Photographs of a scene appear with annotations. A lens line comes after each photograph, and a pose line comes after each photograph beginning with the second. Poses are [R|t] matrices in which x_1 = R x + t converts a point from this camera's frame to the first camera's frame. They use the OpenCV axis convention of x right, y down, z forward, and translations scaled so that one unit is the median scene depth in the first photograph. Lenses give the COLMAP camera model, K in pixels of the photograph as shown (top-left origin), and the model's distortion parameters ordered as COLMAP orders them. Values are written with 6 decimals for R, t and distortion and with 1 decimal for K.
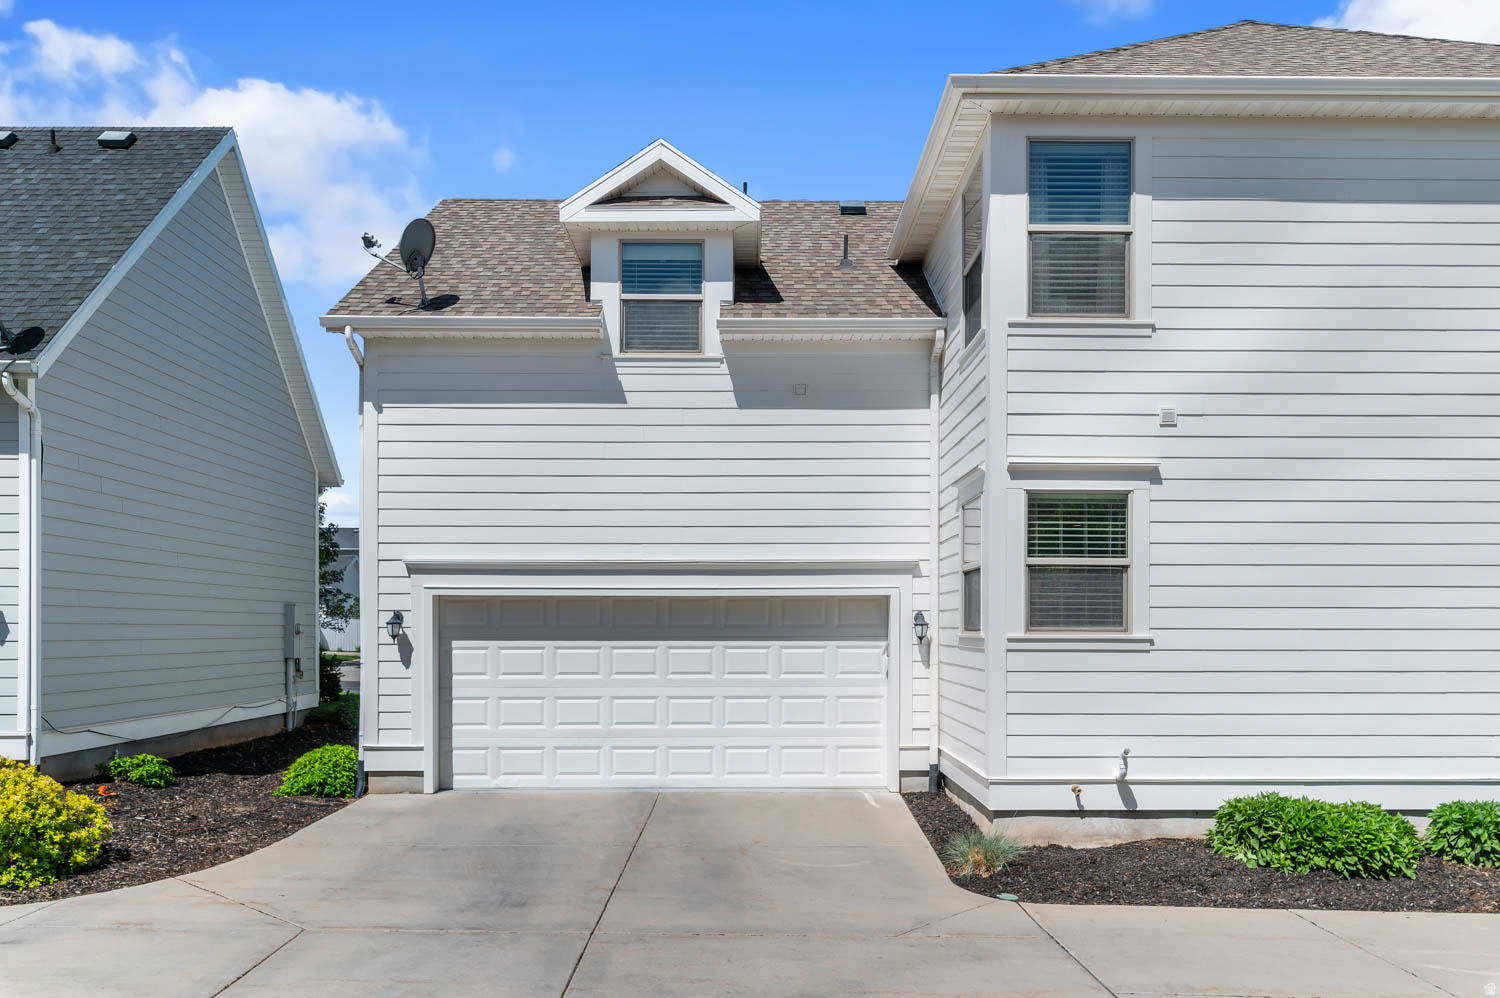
lens RADIAL K [[1100.3, 0, 751.9], [0, 1100.3, 588.4], [0, 0, 1]] dist [0.003216, 0.001715]
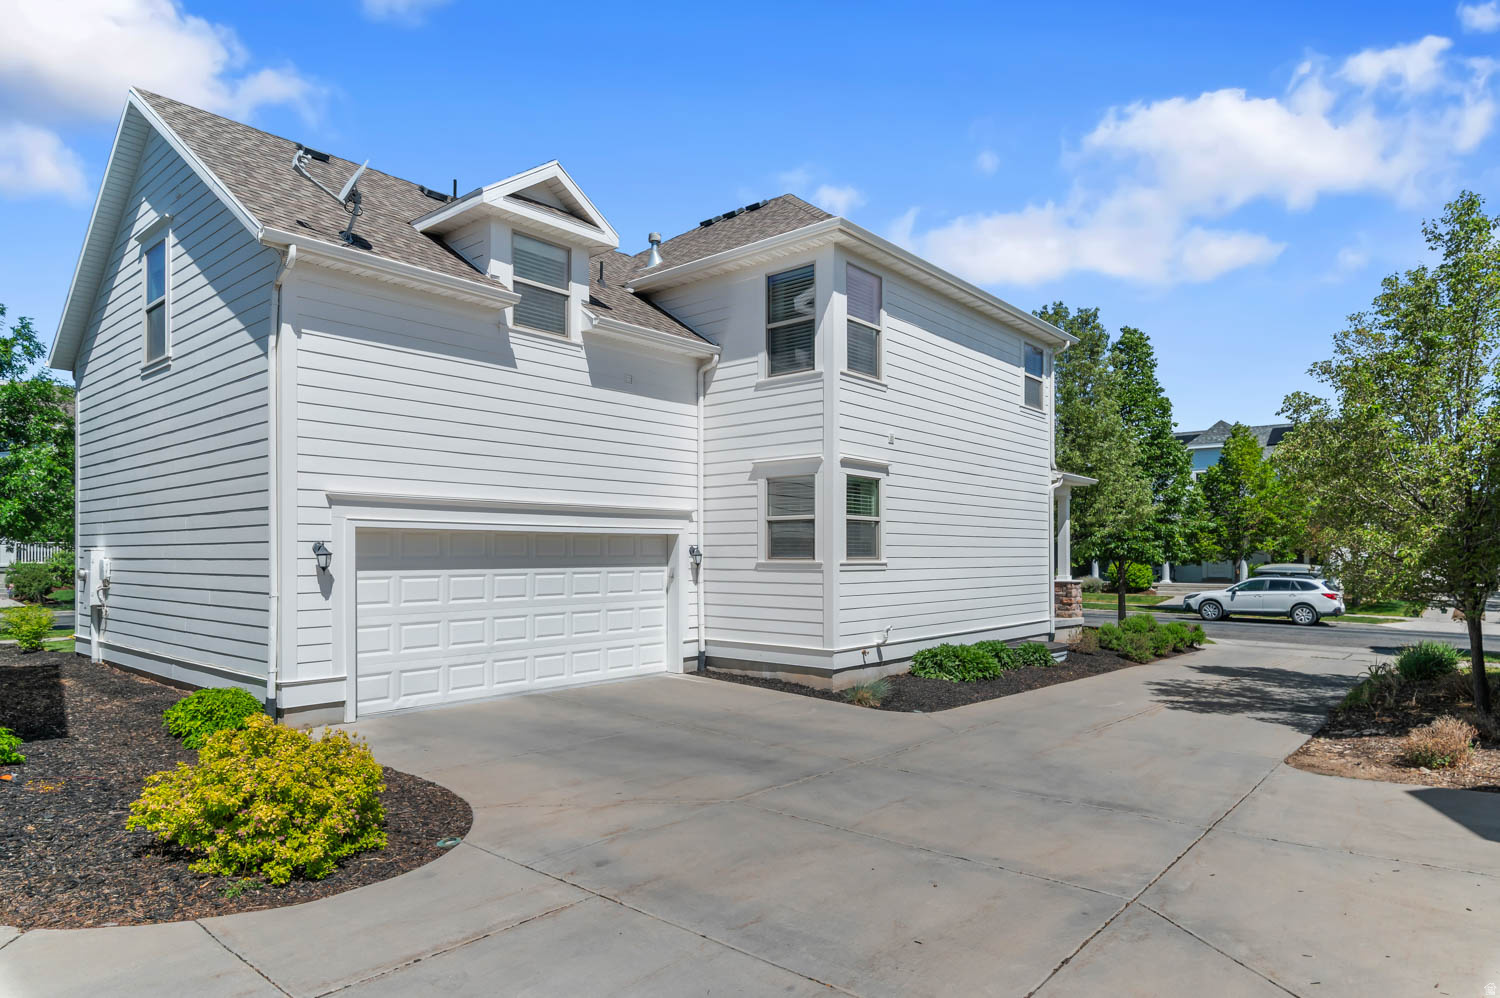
lens RADIAL K [[878.6, 0, 746.8], [0, 878.6, 512.7], [0, 0, 1]] dist [-0.002198, -0.001331]
pose [[0.653444, 0.035119, 0.756159, -0.670710], [-0.025654, 0.999377, -0.024246, 0.003824], [-0.756540, -0.003555, 0.653938, 0.195527]]
